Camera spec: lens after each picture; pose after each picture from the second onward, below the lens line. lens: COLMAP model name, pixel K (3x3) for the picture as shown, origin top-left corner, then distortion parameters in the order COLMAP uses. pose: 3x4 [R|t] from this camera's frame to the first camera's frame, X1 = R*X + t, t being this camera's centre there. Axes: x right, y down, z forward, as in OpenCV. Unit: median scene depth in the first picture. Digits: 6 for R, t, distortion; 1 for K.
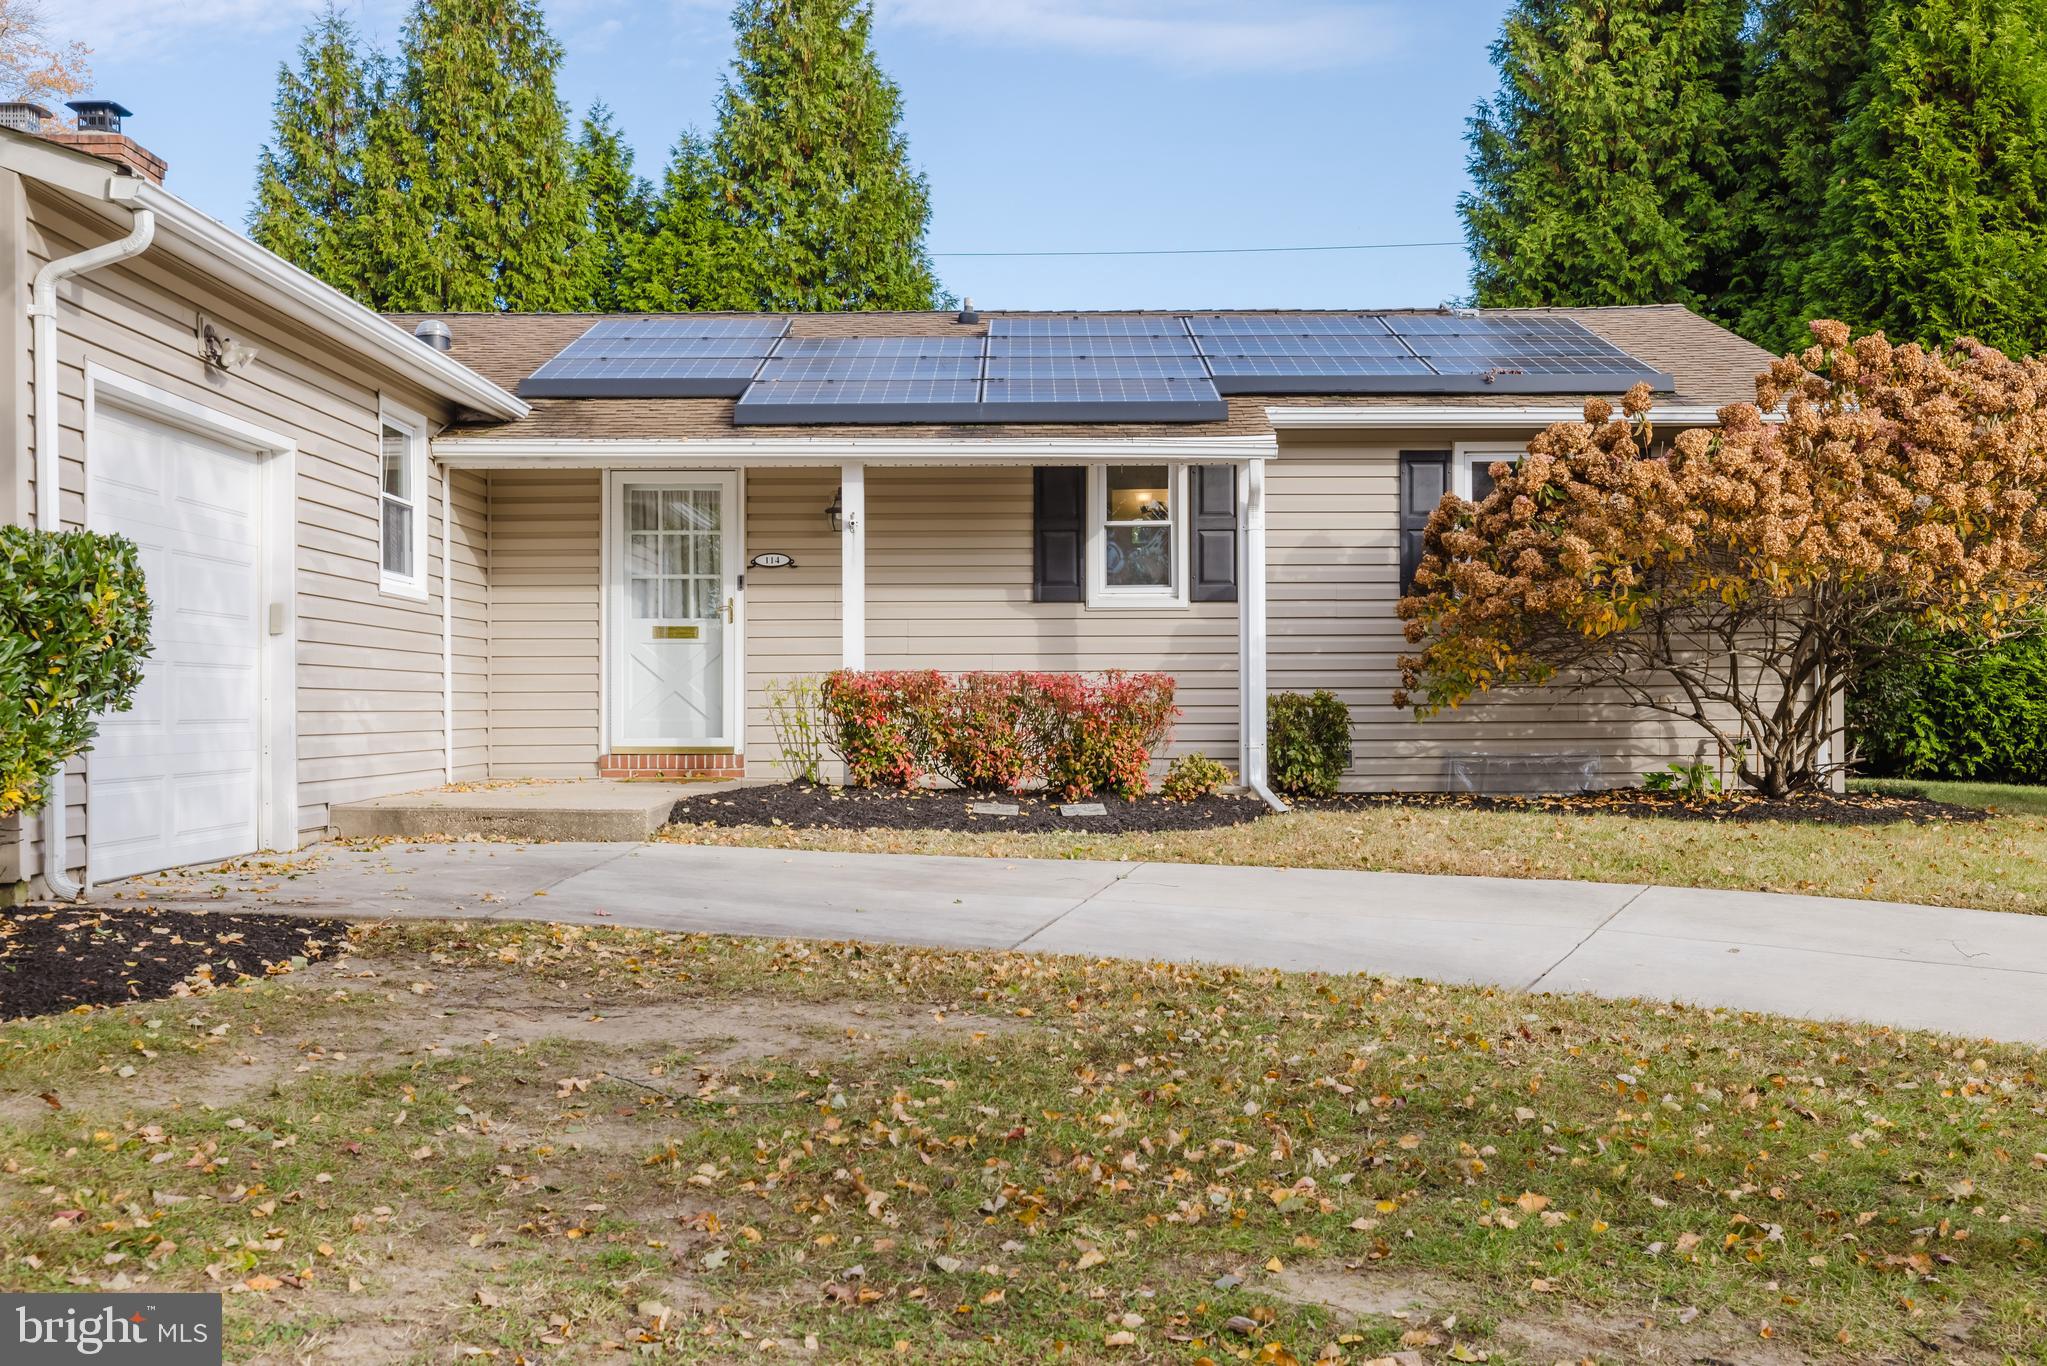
lens RADIAL K [[2054.3, 0, 1023.5], [0, 2054.3, 683.0], [0, 0, 1]] dist [-0.017597, -0.005464]
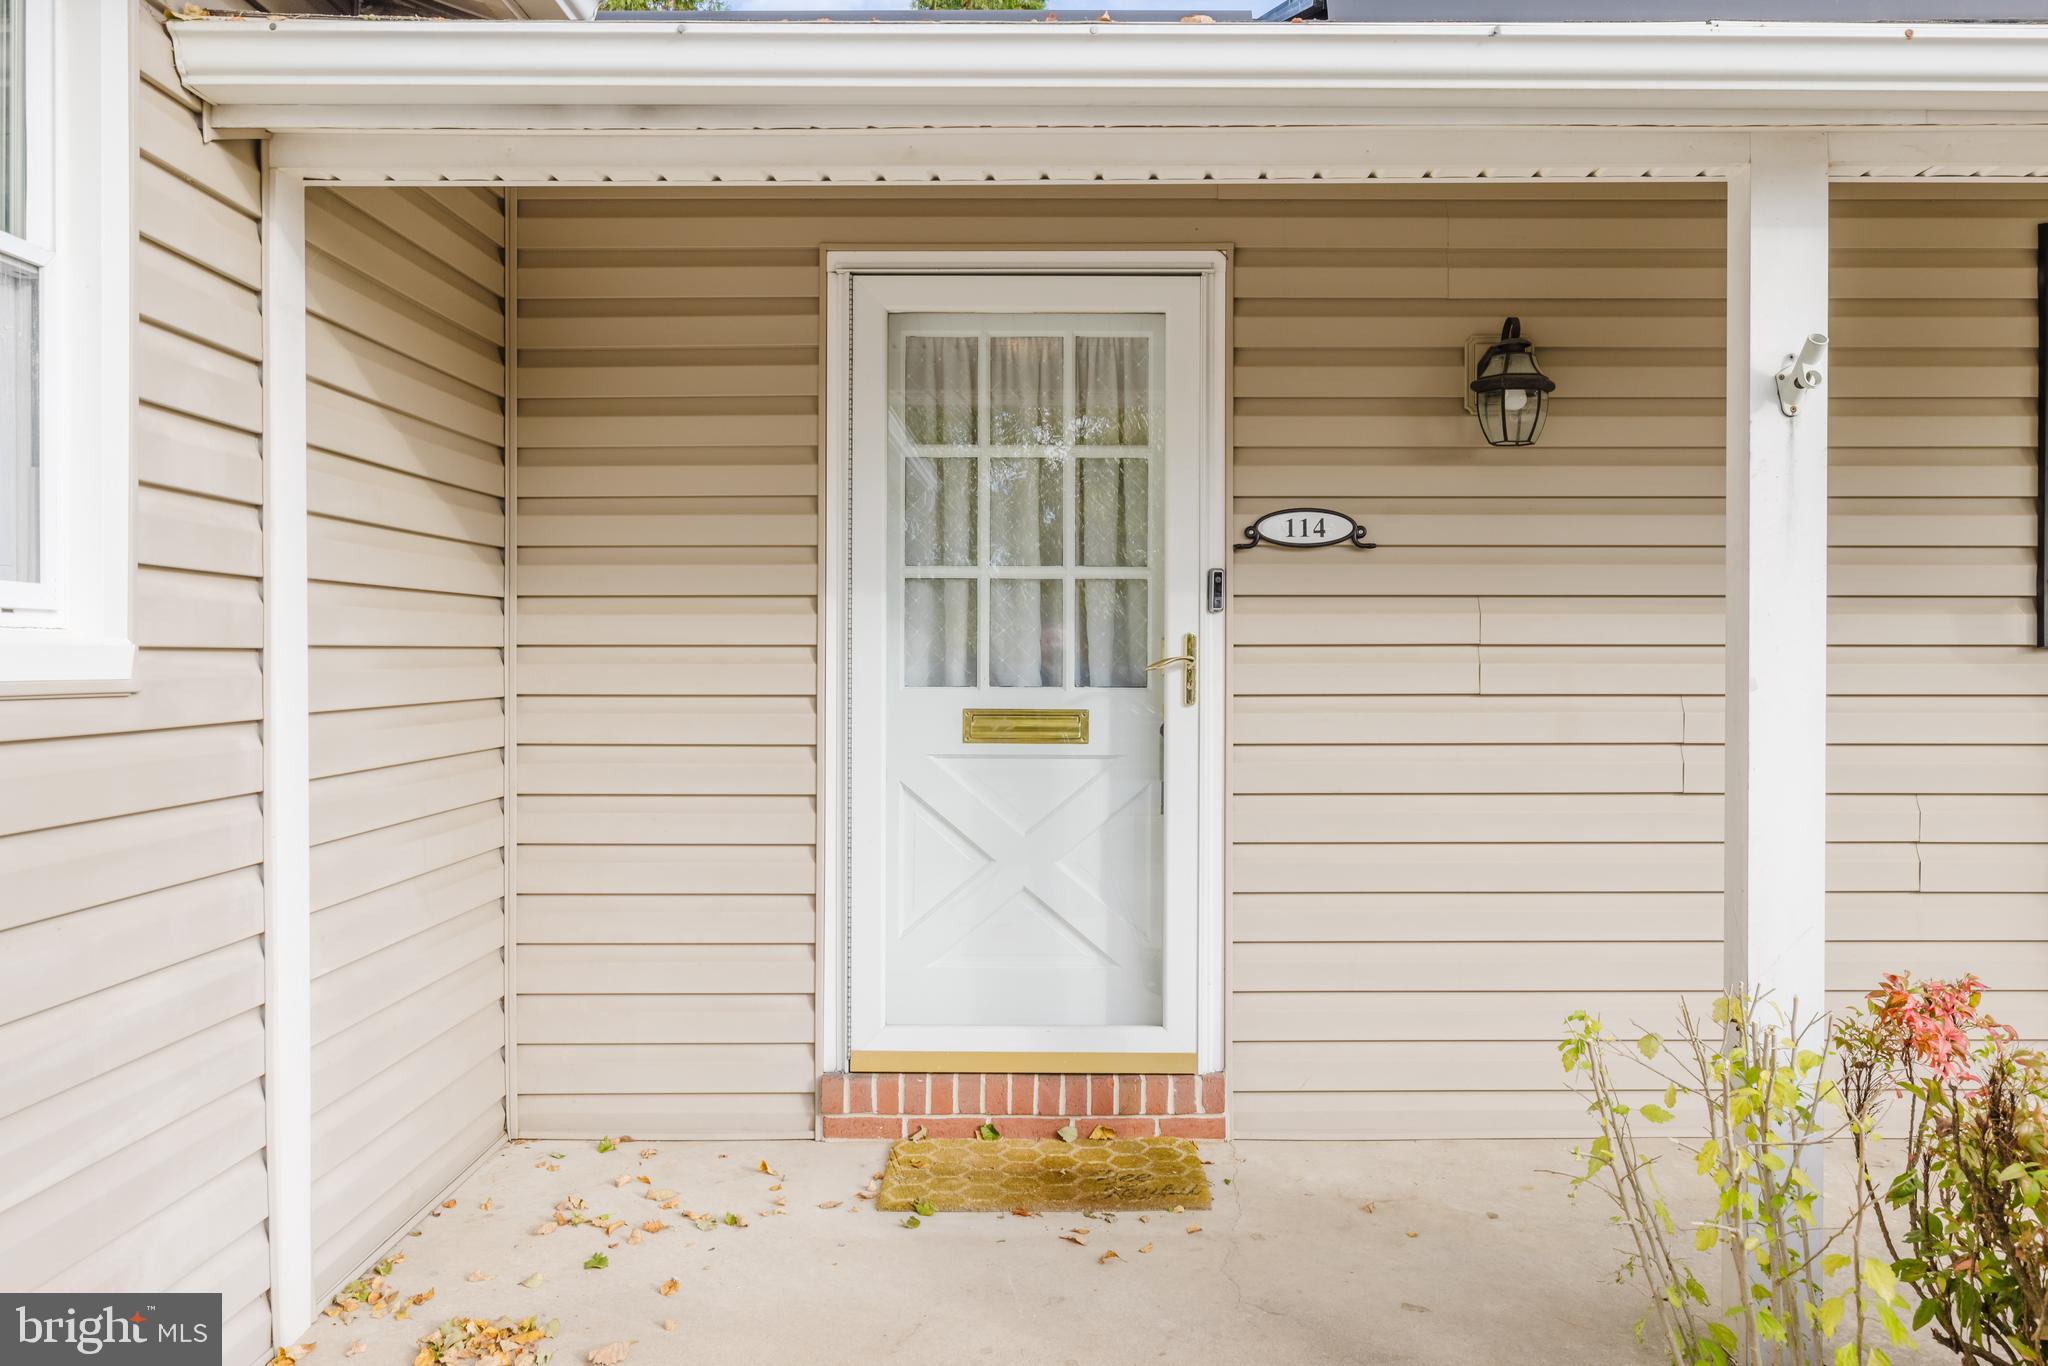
lens RADIAL K [[1549.5, 0, 1024.0], [0, 1549.5, 683.0], [0, 0, 1]] dist [0.002513, 0.001443]
pose [[0.999611, 0.005923, -0.027258, -0.163565], [-0.005219, 0.999653, 0.025823, -0.039708], [0.027402, -0.025670, 0.999295, 0.731871]]
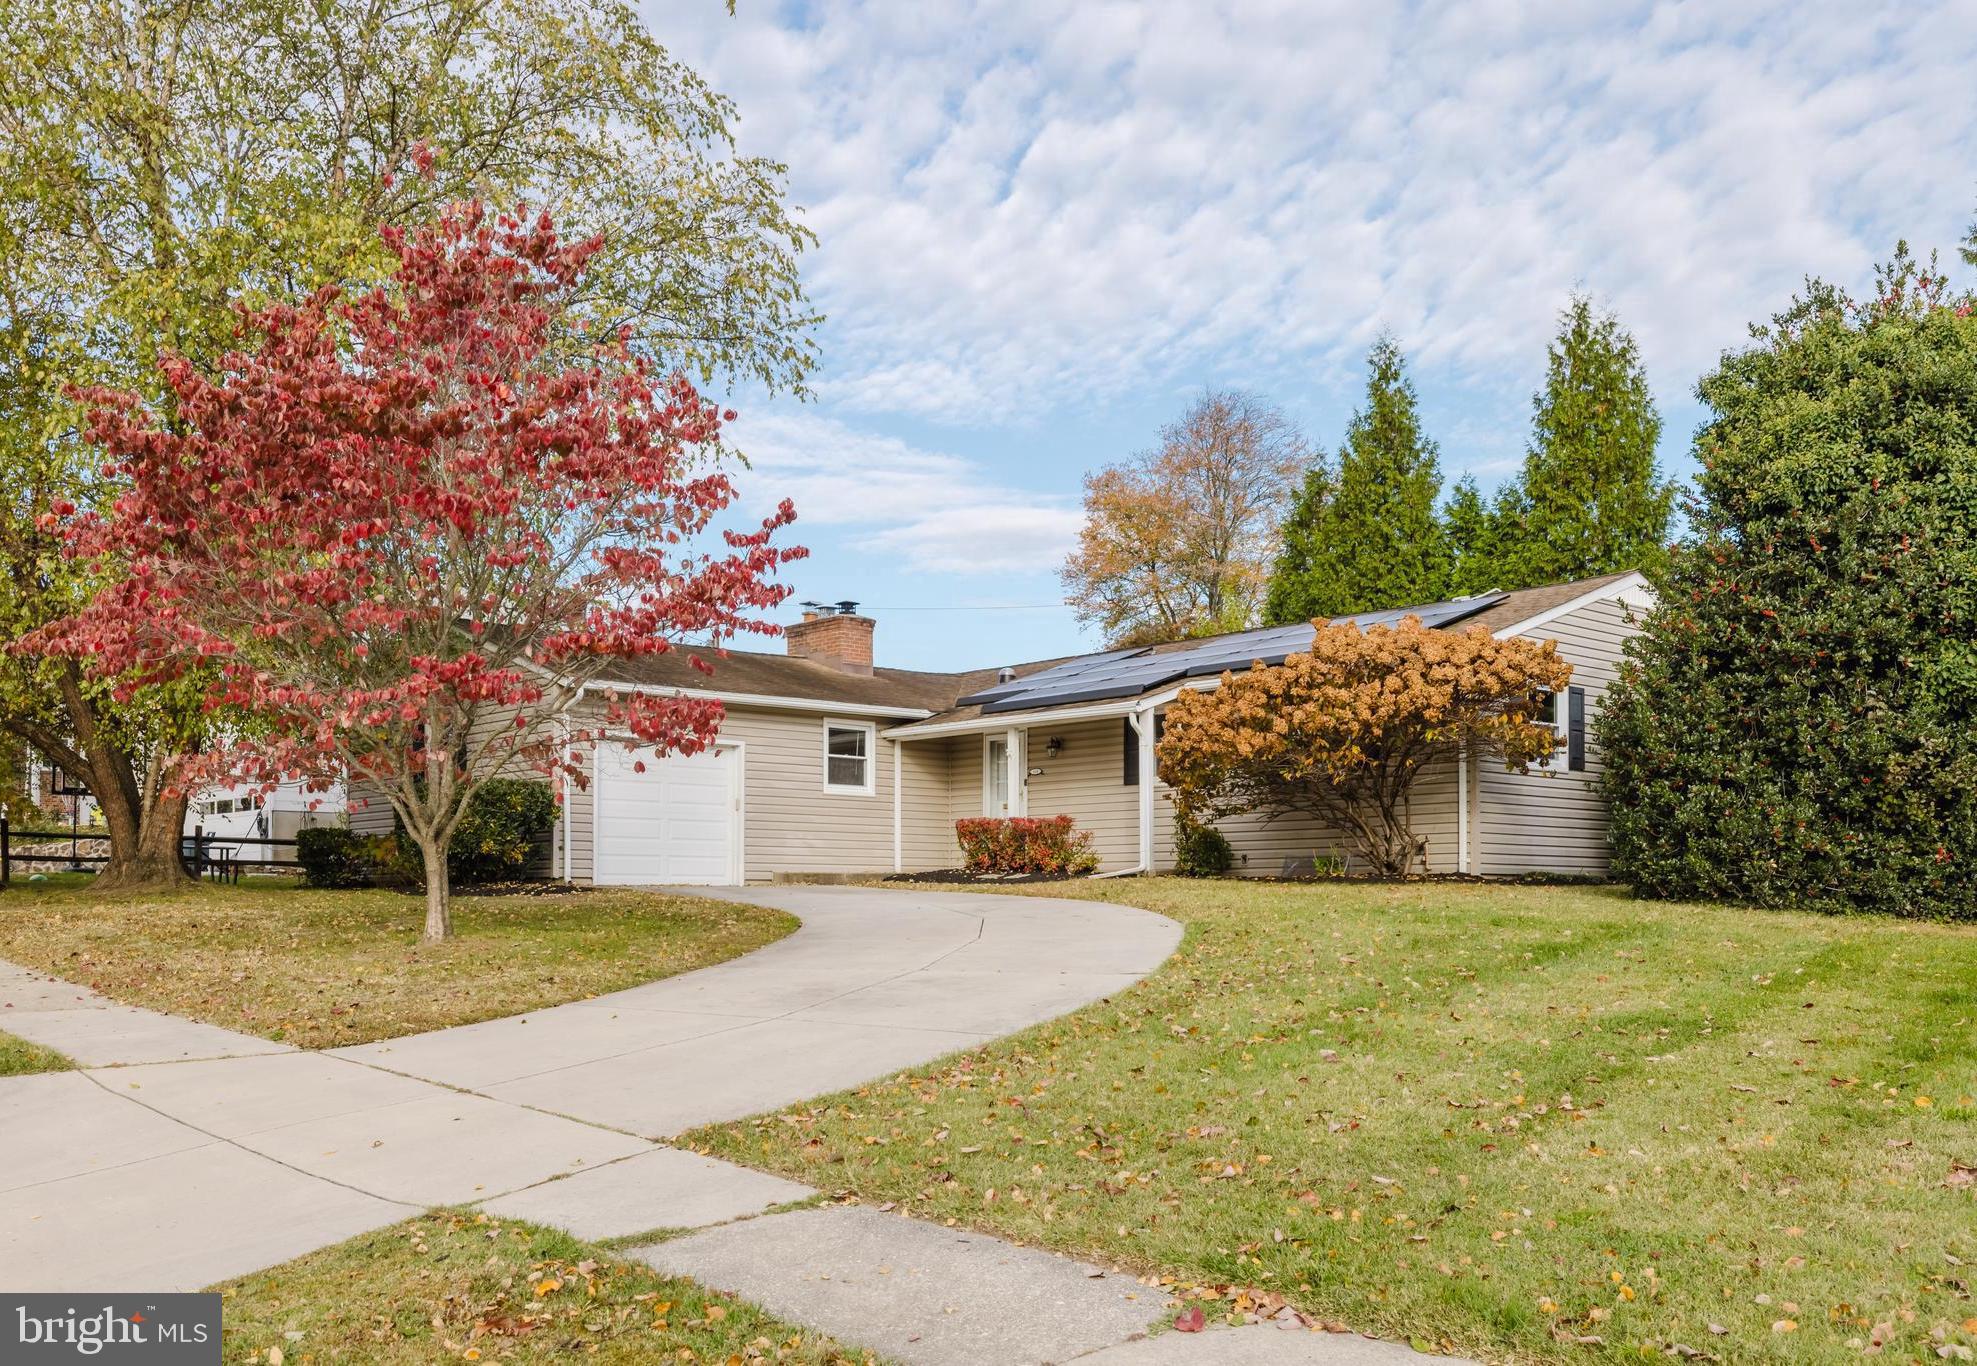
lens RADIAL K [[1670.5, 0, 988.5], [0, 1670.5, 683.0], [0, 0, 1]] dist [0.001915, 0.000292]
pose [[0.635307, -0.085818, -0.767476, 1.210387], [-0.002658, 0.993557, -0.113299, 0.047208], [0.772255, 0.074020, 0.630986, -0.165880]]
